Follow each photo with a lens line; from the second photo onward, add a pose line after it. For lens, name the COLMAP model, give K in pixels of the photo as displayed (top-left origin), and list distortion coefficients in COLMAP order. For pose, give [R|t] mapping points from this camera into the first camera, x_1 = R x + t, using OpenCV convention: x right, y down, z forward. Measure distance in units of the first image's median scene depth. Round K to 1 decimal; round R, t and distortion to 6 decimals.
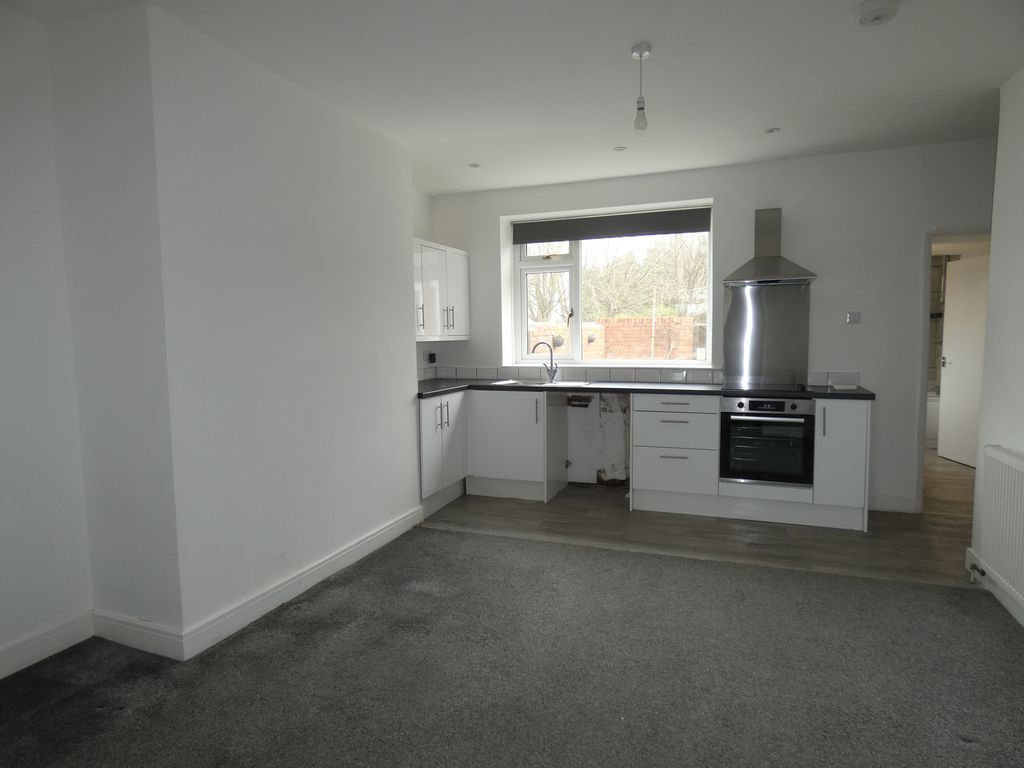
lens RADIAL K [[613.9, 0, 509.0], [0, 613.9, 379.8], [0, 0, 1]] dist [-0.000789, 0.000250]
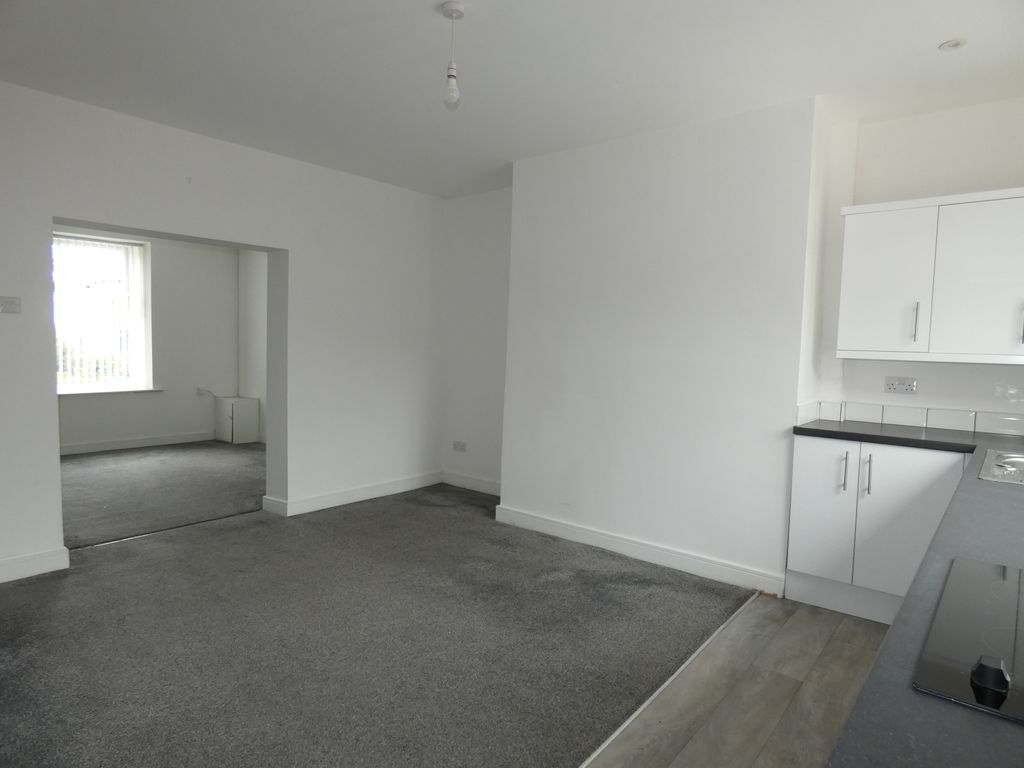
lens RADIAL K [[613.9, 0, 509.0], [0, 613.9, 379.8], [0, 0, 1]] dist [-0.000789, 0.000250]
pose [[-0.309490, 0.060608, -0.948969, 0.661408], [-0.105560, 0.989609, 0.097630, -0.068307], [0.945025, 0.130388, -0.299876, 0.889771]]
